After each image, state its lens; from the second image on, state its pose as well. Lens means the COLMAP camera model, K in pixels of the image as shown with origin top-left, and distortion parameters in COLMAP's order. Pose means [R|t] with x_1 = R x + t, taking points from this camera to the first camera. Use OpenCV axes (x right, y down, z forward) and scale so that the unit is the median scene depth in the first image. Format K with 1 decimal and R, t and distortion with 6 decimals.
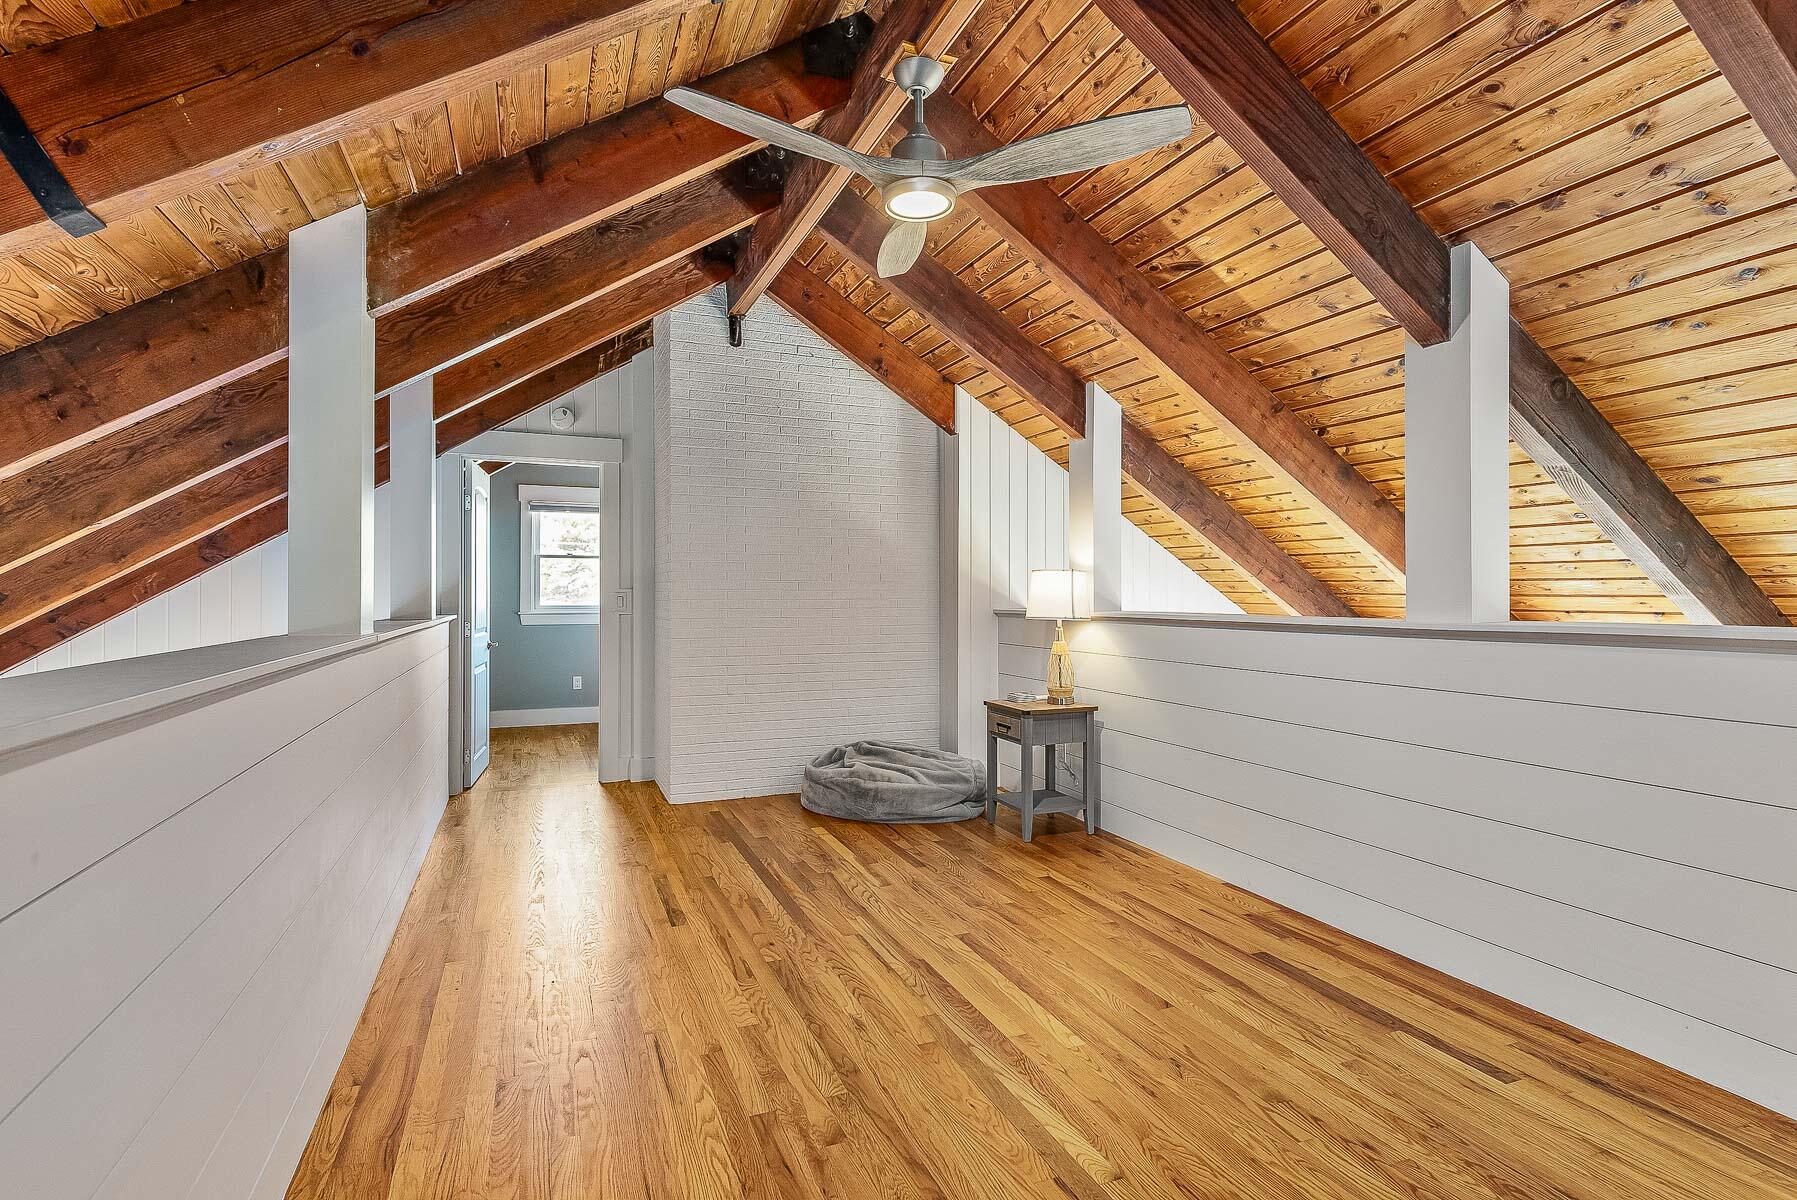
lens RADIAL K [[882.7, 0, 898.8], [0, 882.7, 595.4], [0, 0, 1]] dist [0.014681, -0.005278]
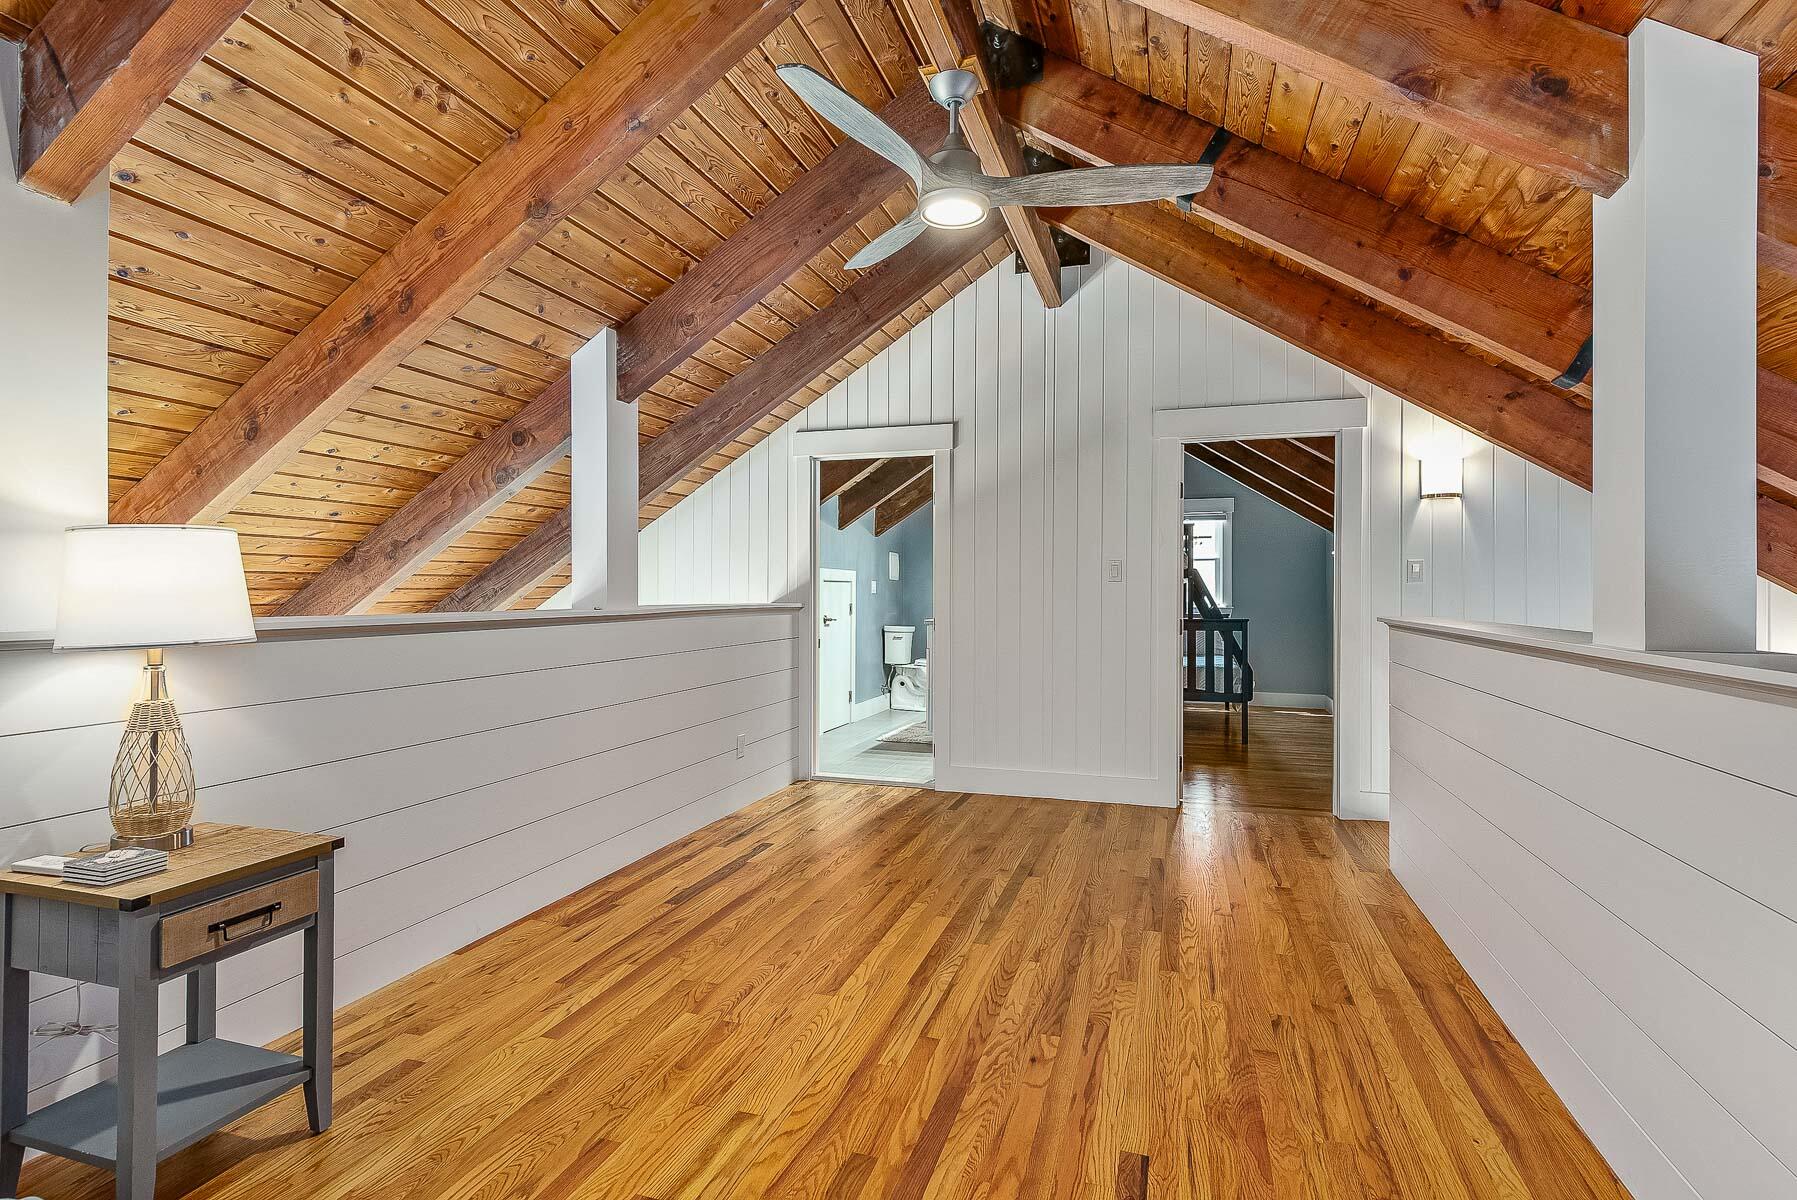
lens RADIAL K [[882.7, 0, 898.2], [0, 882.7, 592.8], [0, 0, 1]] dist [0.014681, -0.005278]
pose [[-0.766501, -0.005313, 0.642222, -0.535191], [-0.002103, 0.999981, 0.005763, -0.001733], [-0.642240, 0.003067, -0.766497, 1.650477]]
